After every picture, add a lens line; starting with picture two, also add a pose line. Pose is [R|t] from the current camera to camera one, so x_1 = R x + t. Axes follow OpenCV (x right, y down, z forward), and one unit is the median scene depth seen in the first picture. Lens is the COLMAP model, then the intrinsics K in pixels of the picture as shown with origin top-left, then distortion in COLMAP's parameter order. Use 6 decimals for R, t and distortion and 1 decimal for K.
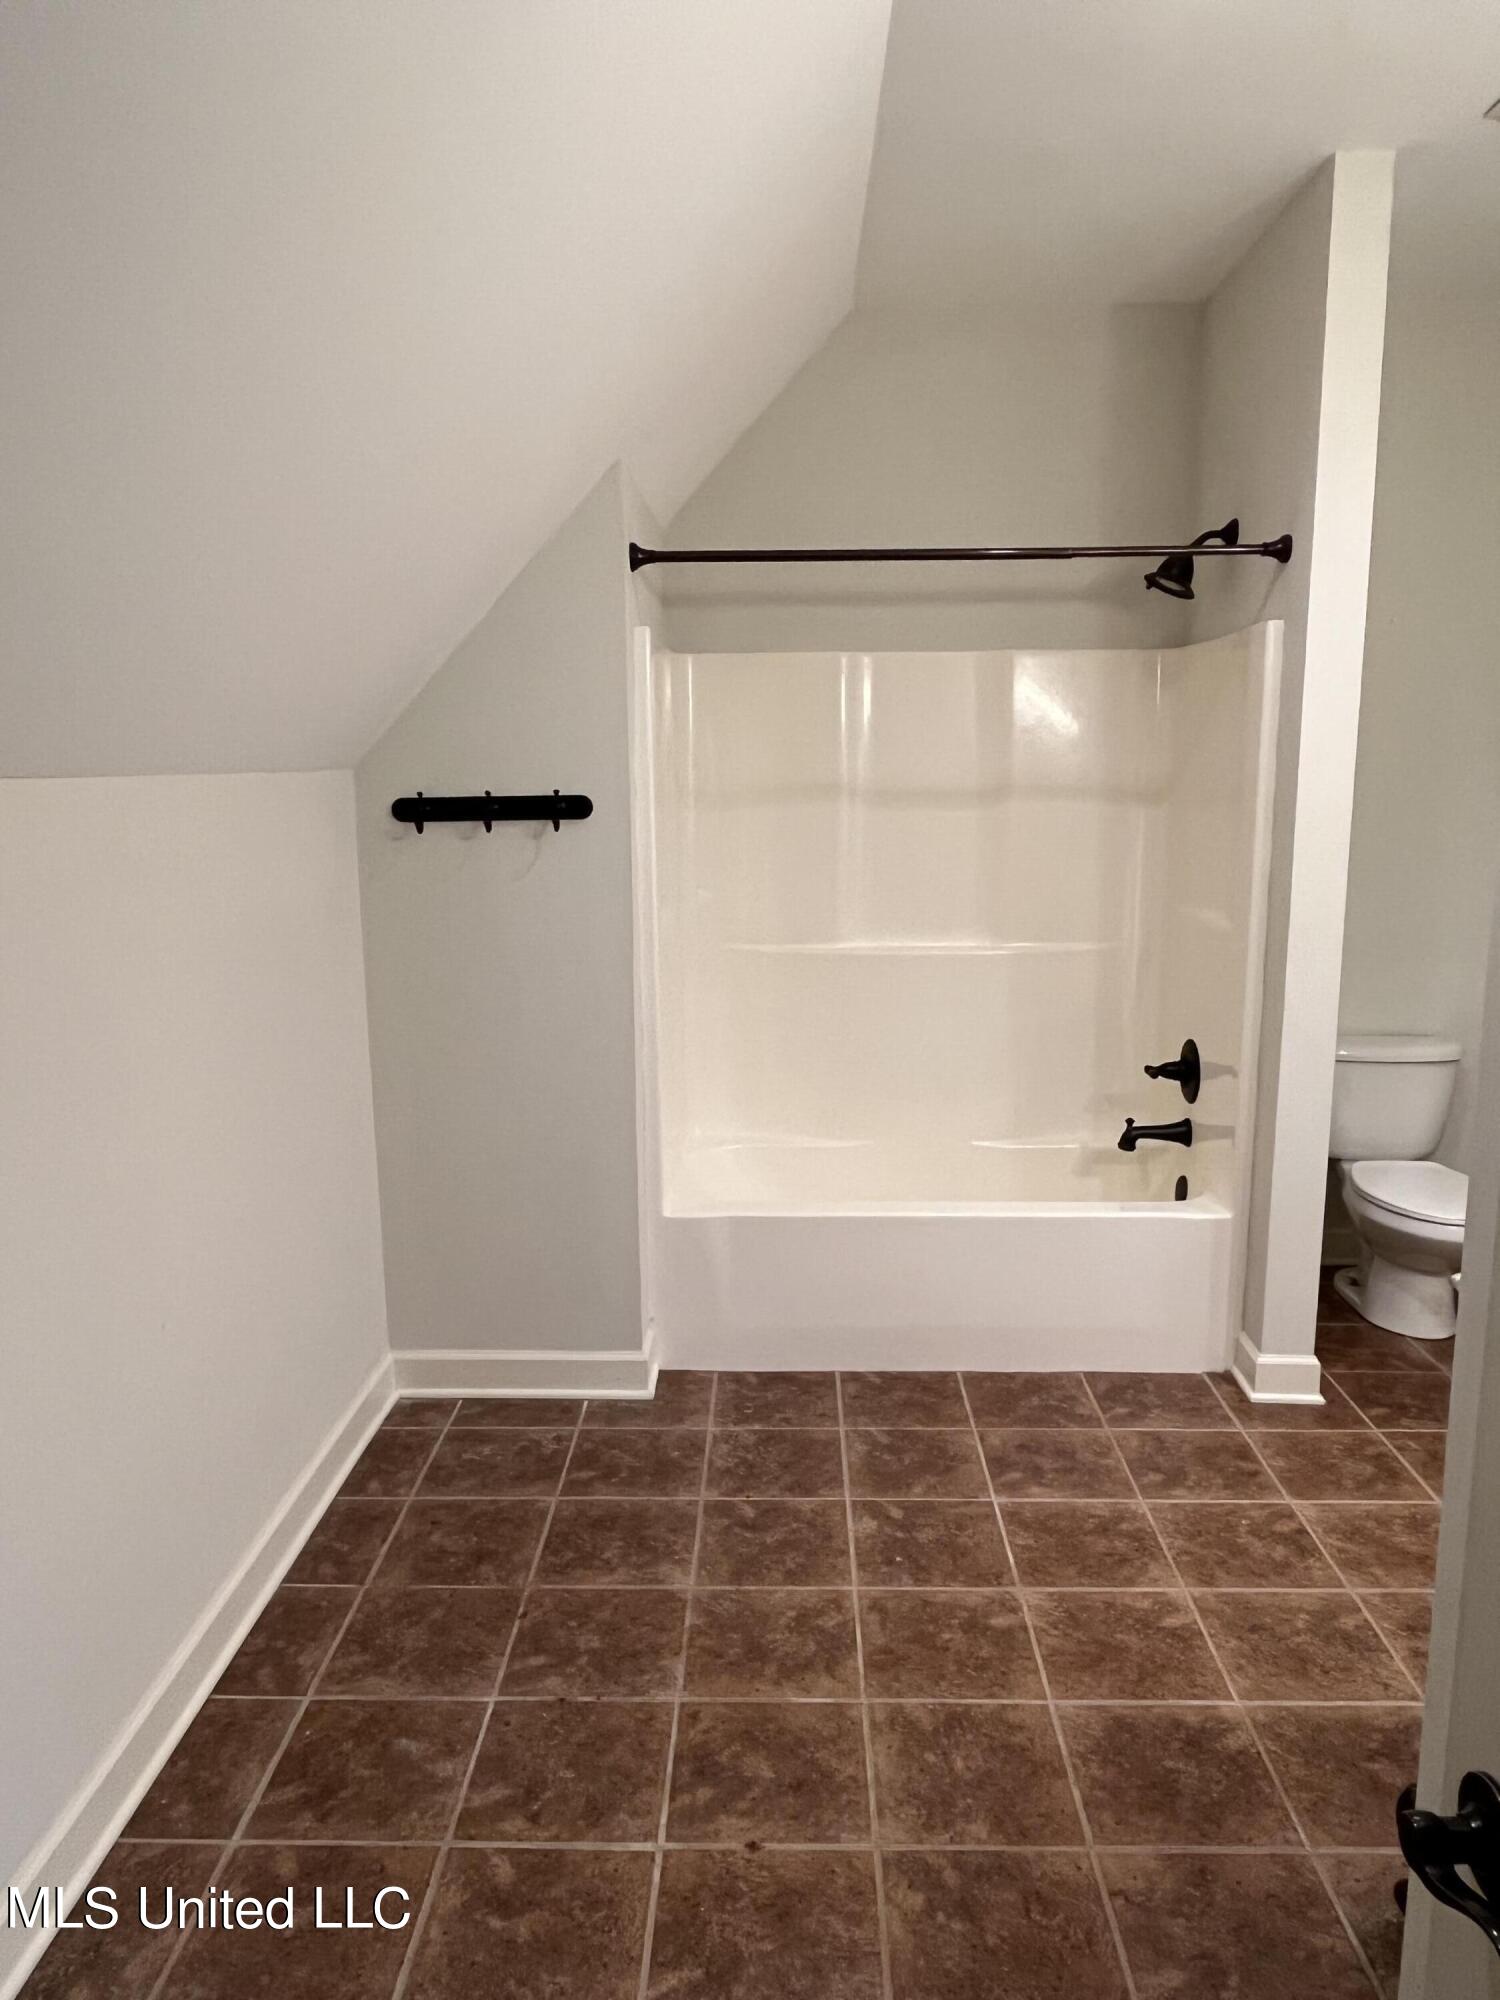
lens RADIAL K [[1346.6, 0, 770.2], [0, 1346.6, 1001.8], [0, 0, 1]] dist [-0.004474, 0.003422]
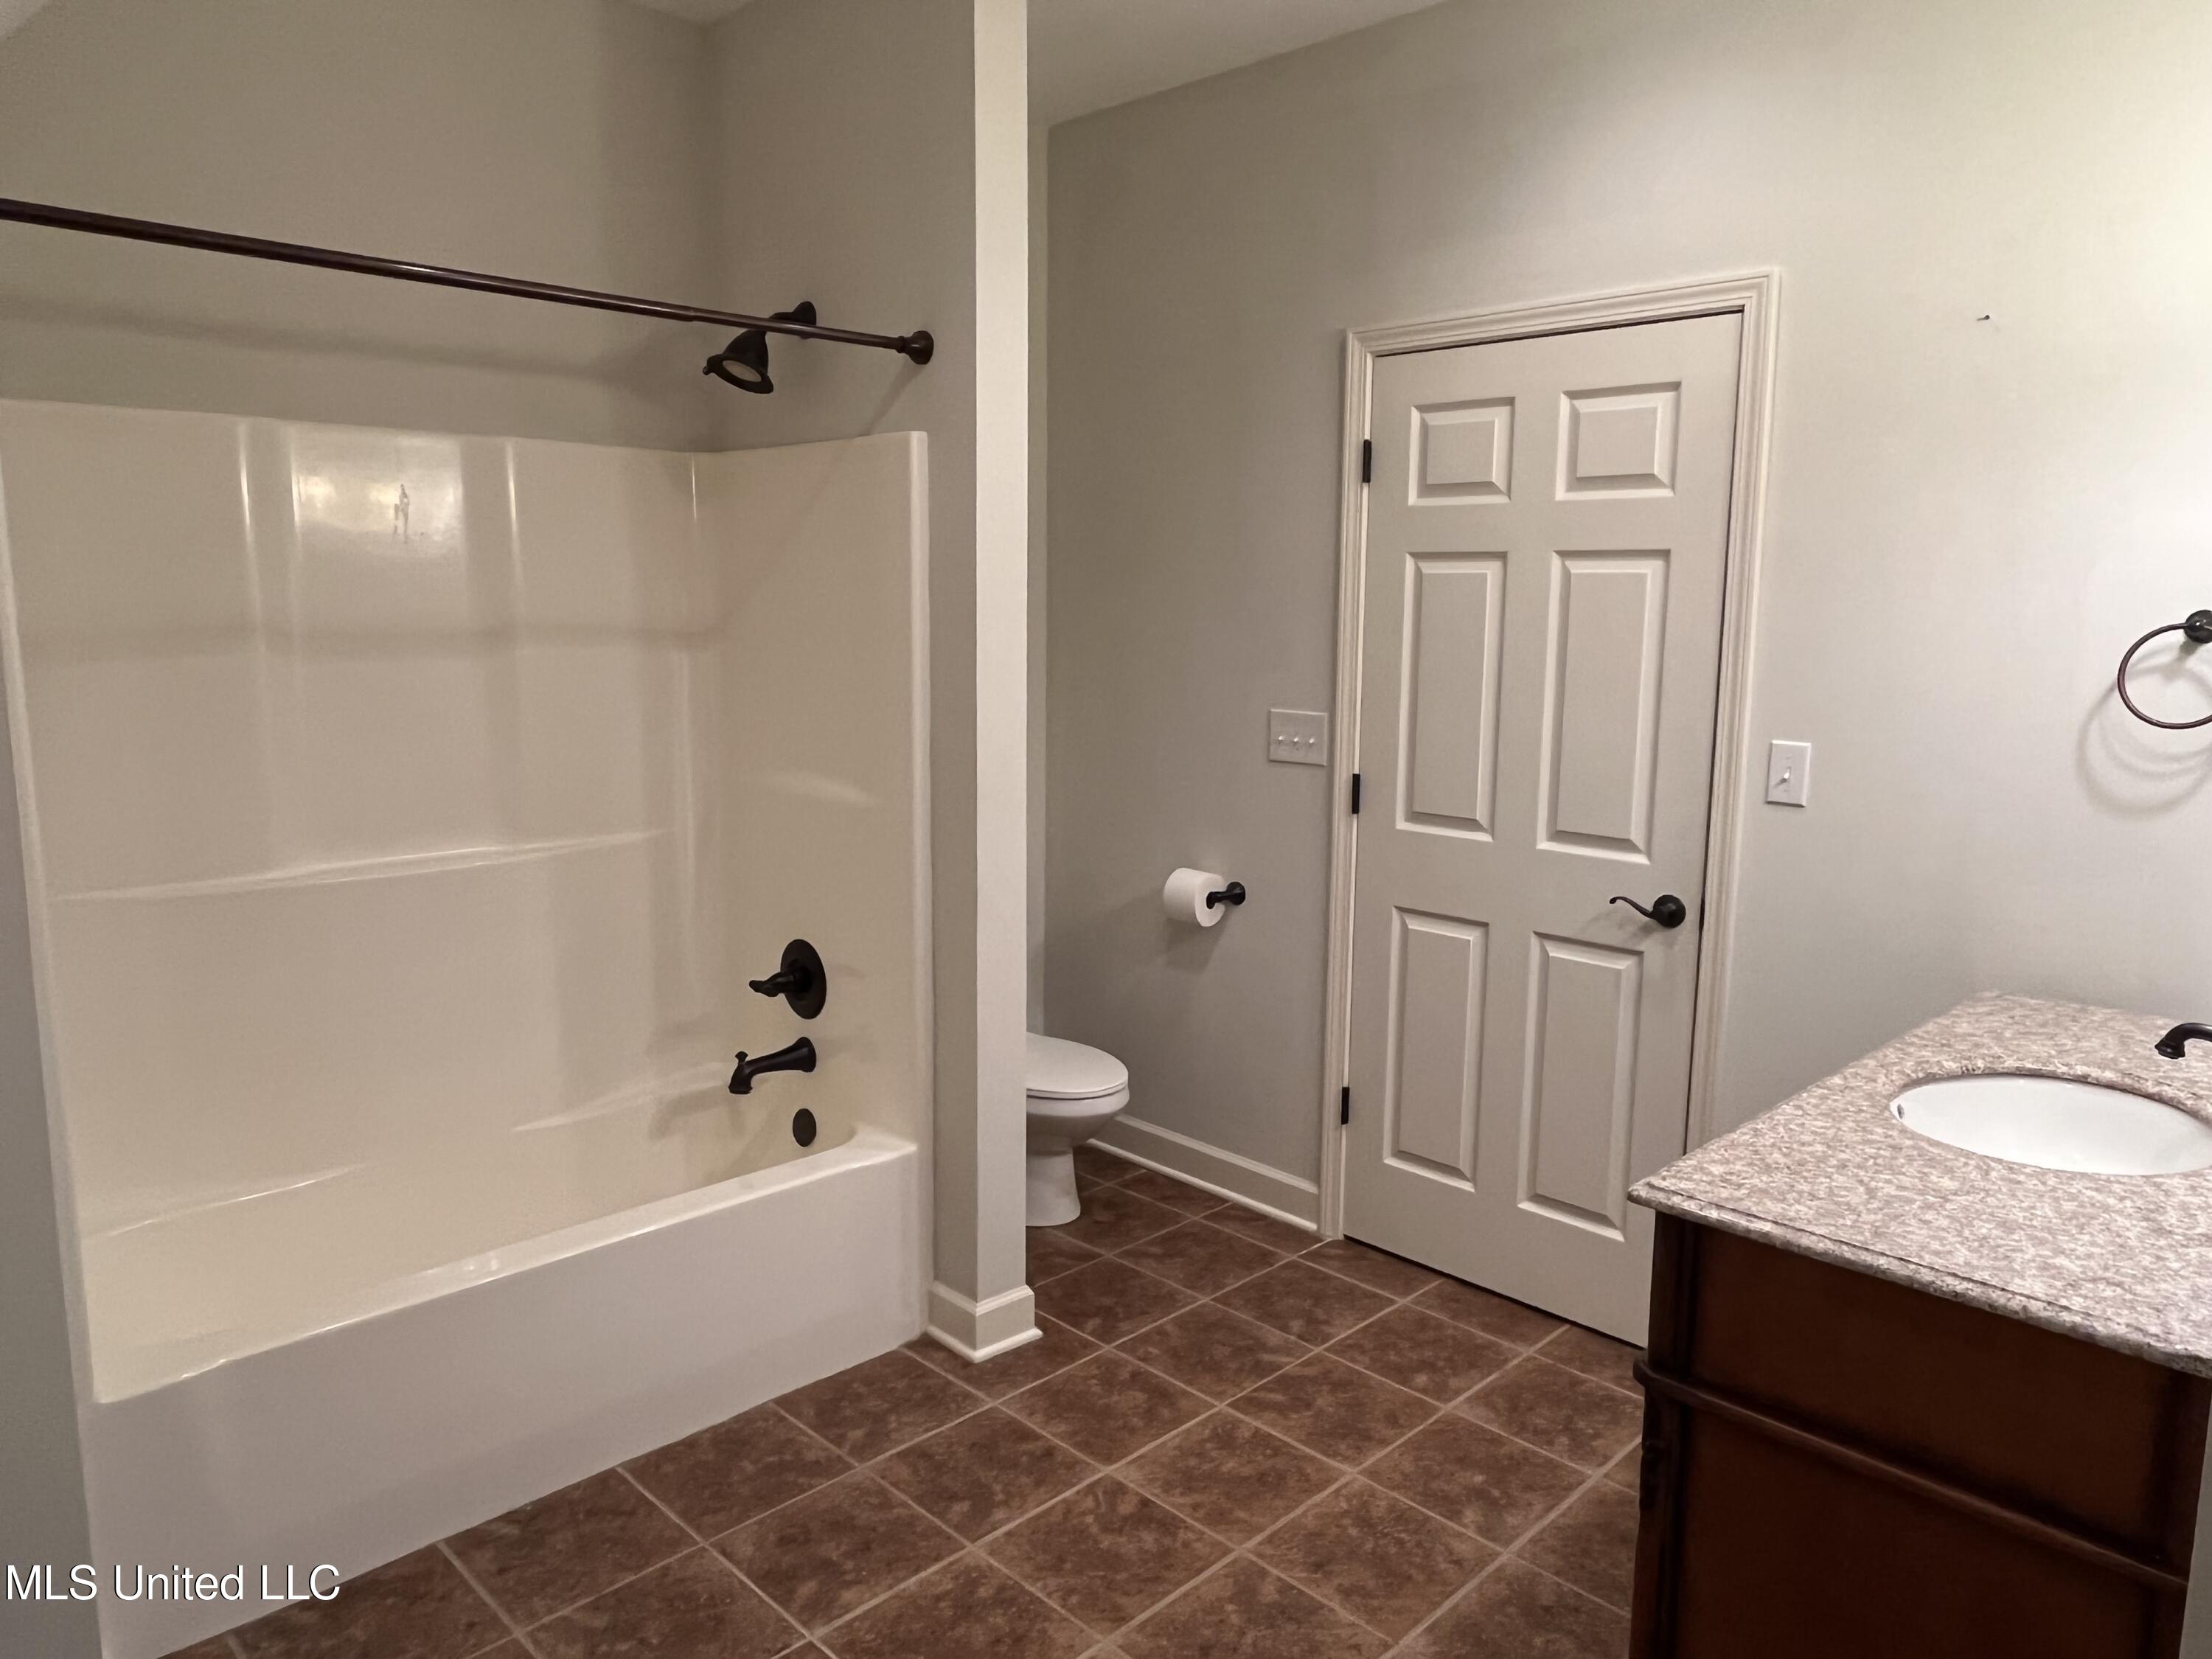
lens RADIAL K [[1489.3, 0, 1114.1], [0, 1489.3, 811.9], [0, 0, 1]] dist [-0.004474, 0.003422]
pose [[0.696902, -0.091005, 0.711368, -0.211132], [0.107062, 0.994003, 0.022278, -0.055156], [-0.709130, 0.060635, 0.702466, 0.272019]]
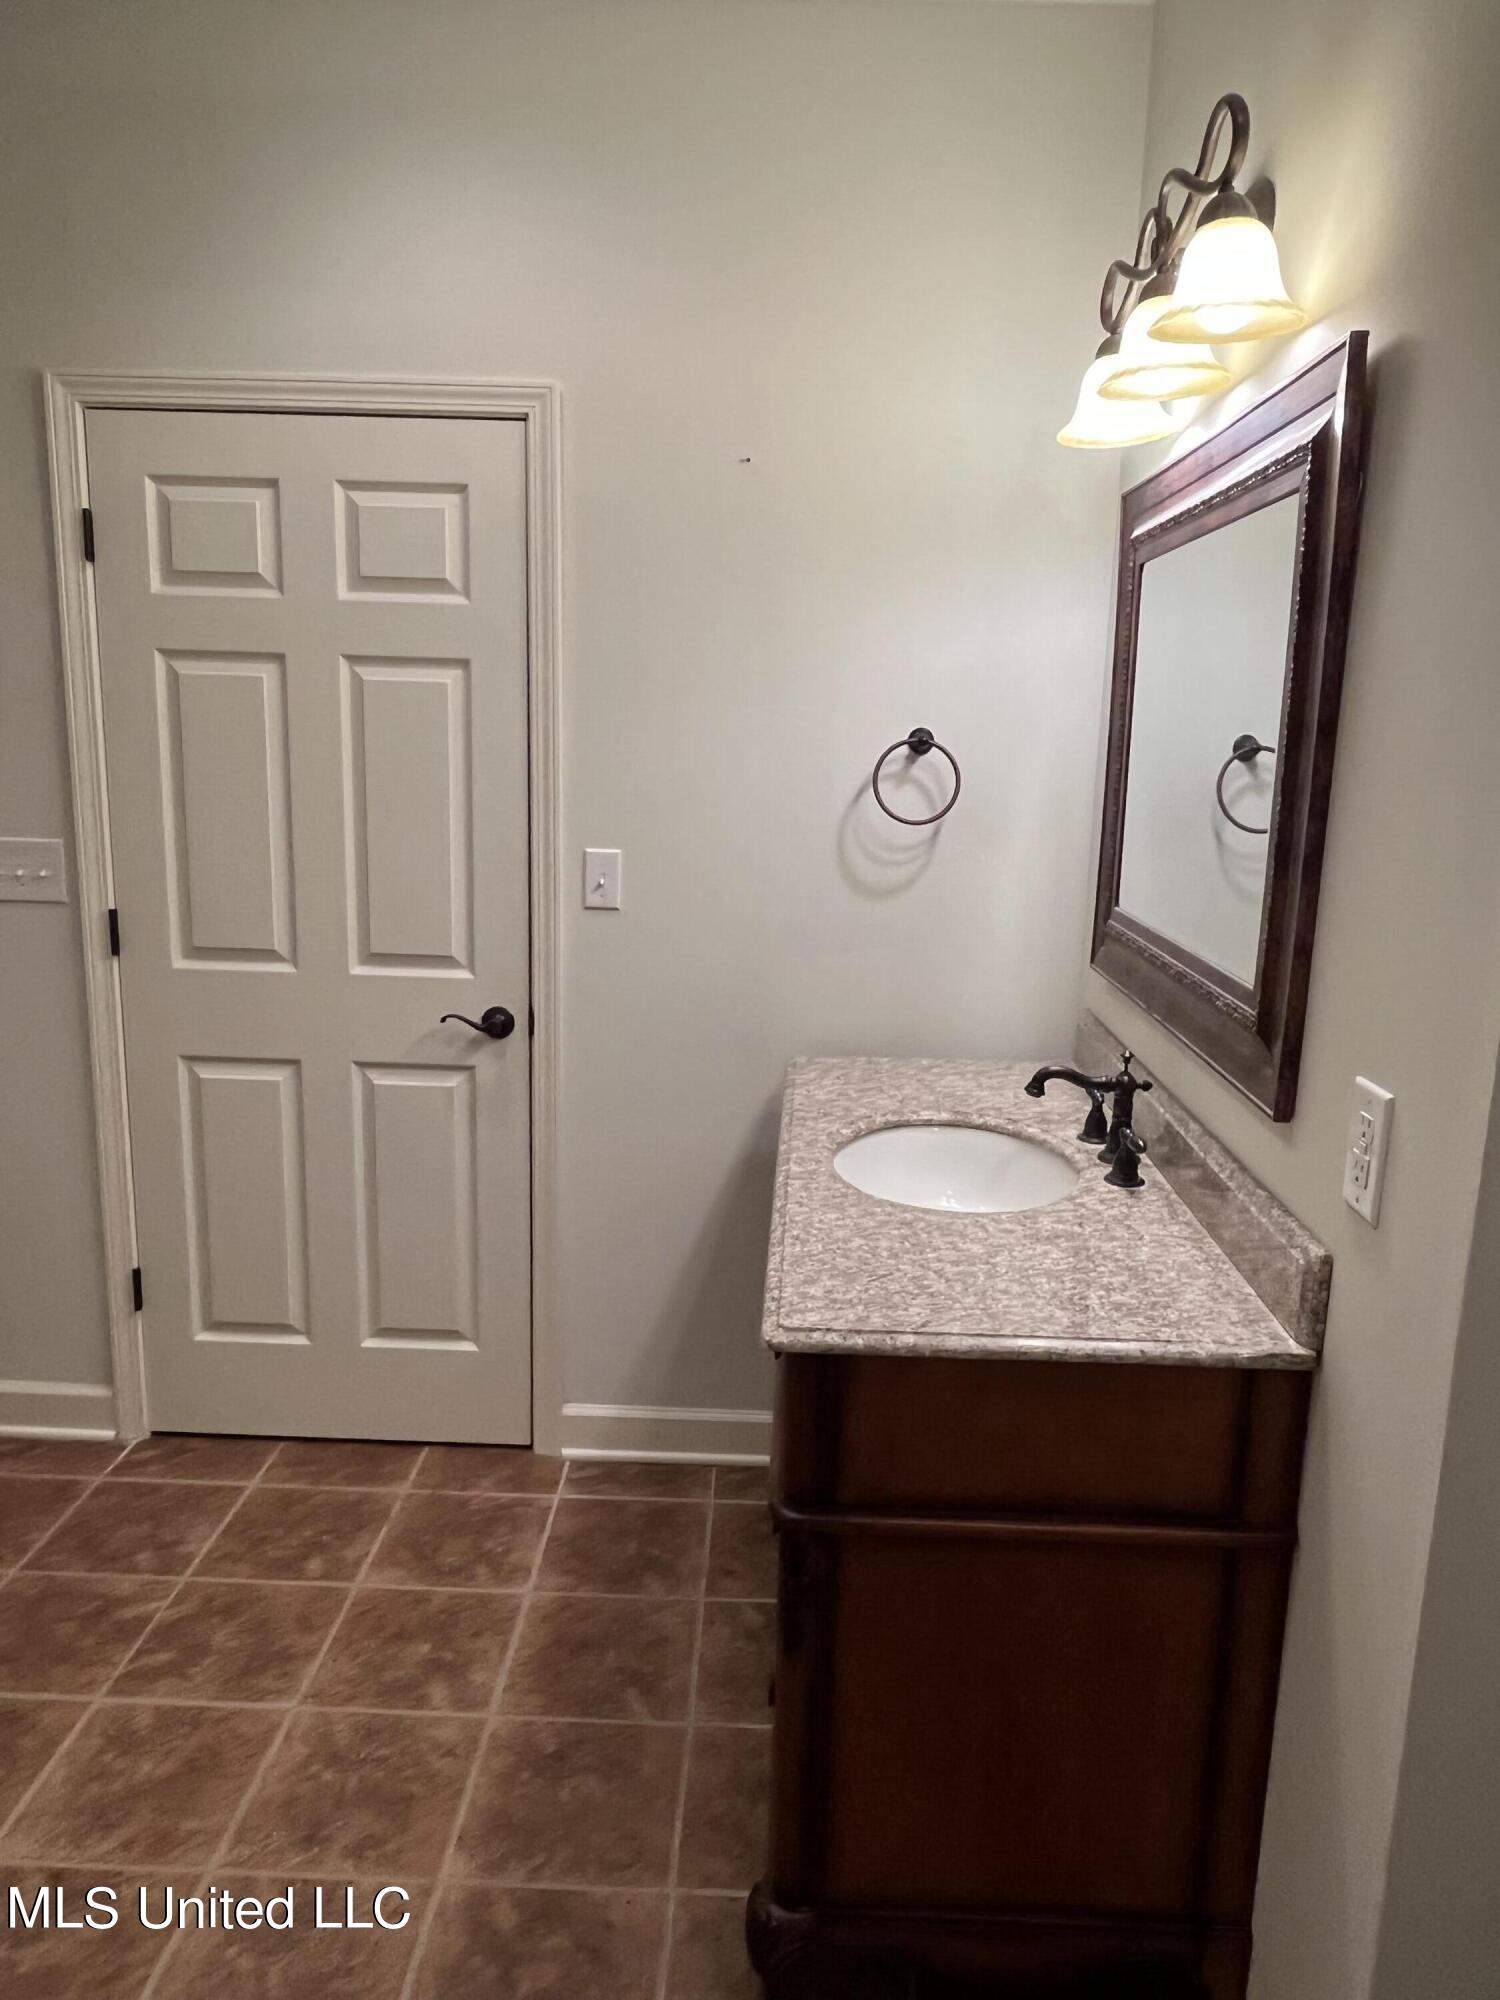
lens RADIAL K [[1346.6, 0, 767.8], [0, 1346.6, 991.5], [0, 0, 1]] dist [-0.004474, 0.003422]
pose [[0.003150, -0.183797, 0.982959, -0.145493], [0.138975, 0.973506, 0.181584, -0.084730], [-0.990291, 0.136035, 0.028609, 0.484160]]
